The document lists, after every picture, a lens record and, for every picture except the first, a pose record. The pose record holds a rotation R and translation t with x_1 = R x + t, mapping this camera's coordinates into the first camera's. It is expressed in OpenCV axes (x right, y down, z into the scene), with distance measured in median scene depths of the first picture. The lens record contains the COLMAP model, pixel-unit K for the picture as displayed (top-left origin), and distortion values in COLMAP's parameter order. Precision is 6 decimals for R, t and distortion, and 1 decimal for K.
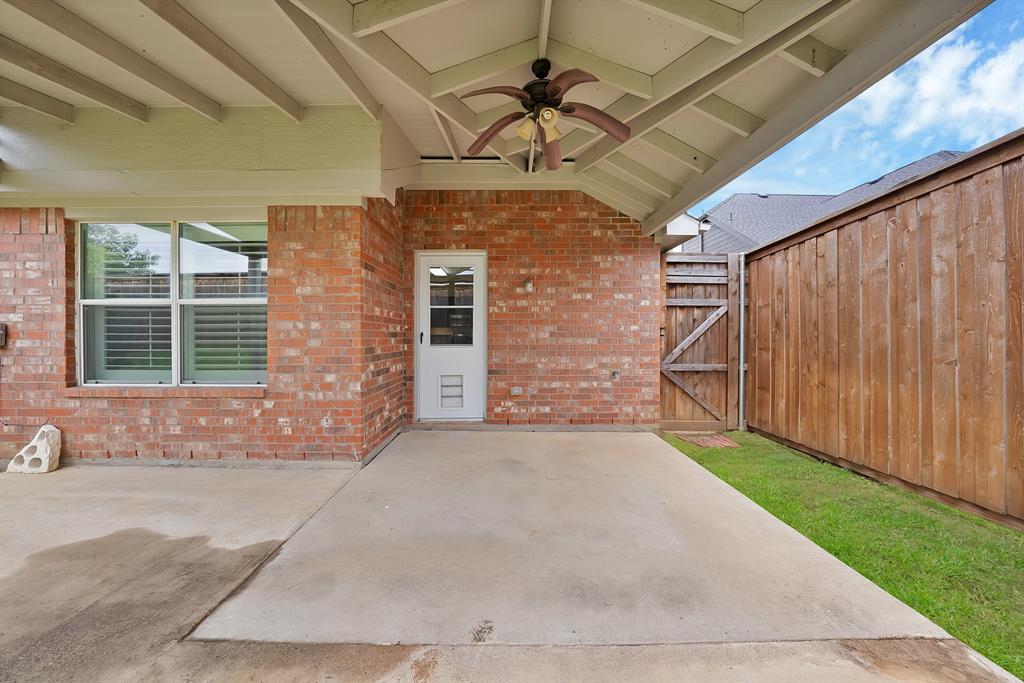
lens RADIAL K [[376.2, 0, 506.3], [0, 376.2, 335.9], [0, 0, 1]] dist [-0.020416, 0.003578]
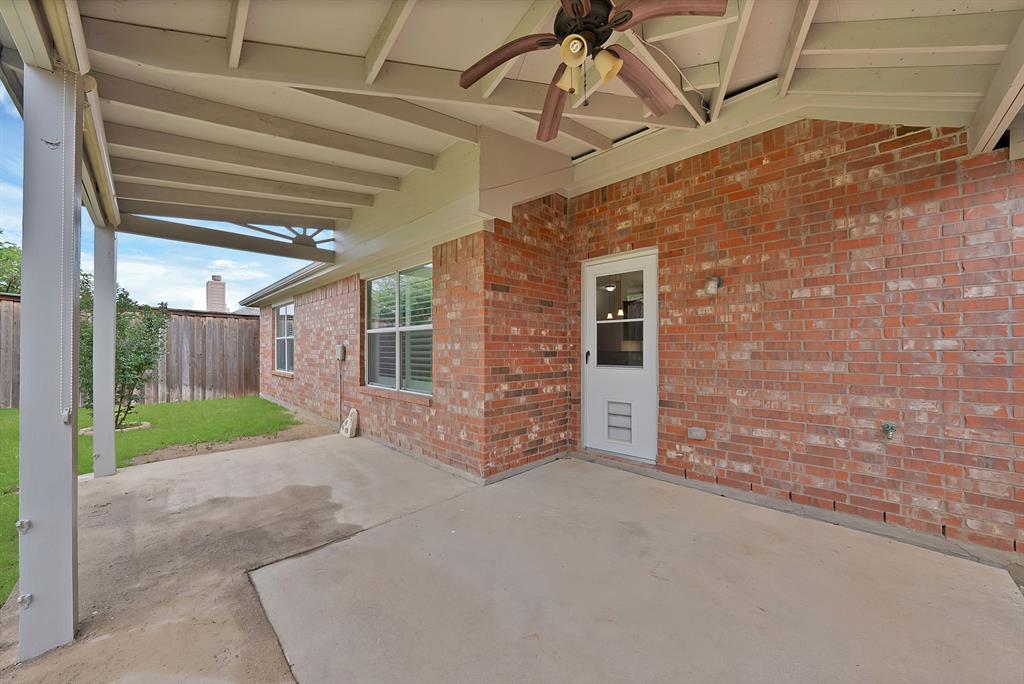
lens RADIAL K [[376.2, 0, 506.1], [0, 376.2, 344.9], [0, 0, 1]] dist [-0.020416, 0.003578]
pose [[0.695954, -0.007276, -0.718049, 0.289043], [-0.000784, 0.999940, -0.010892, -0.014429], [0.718086, 0.008143, 0.695907, 0.239552]]
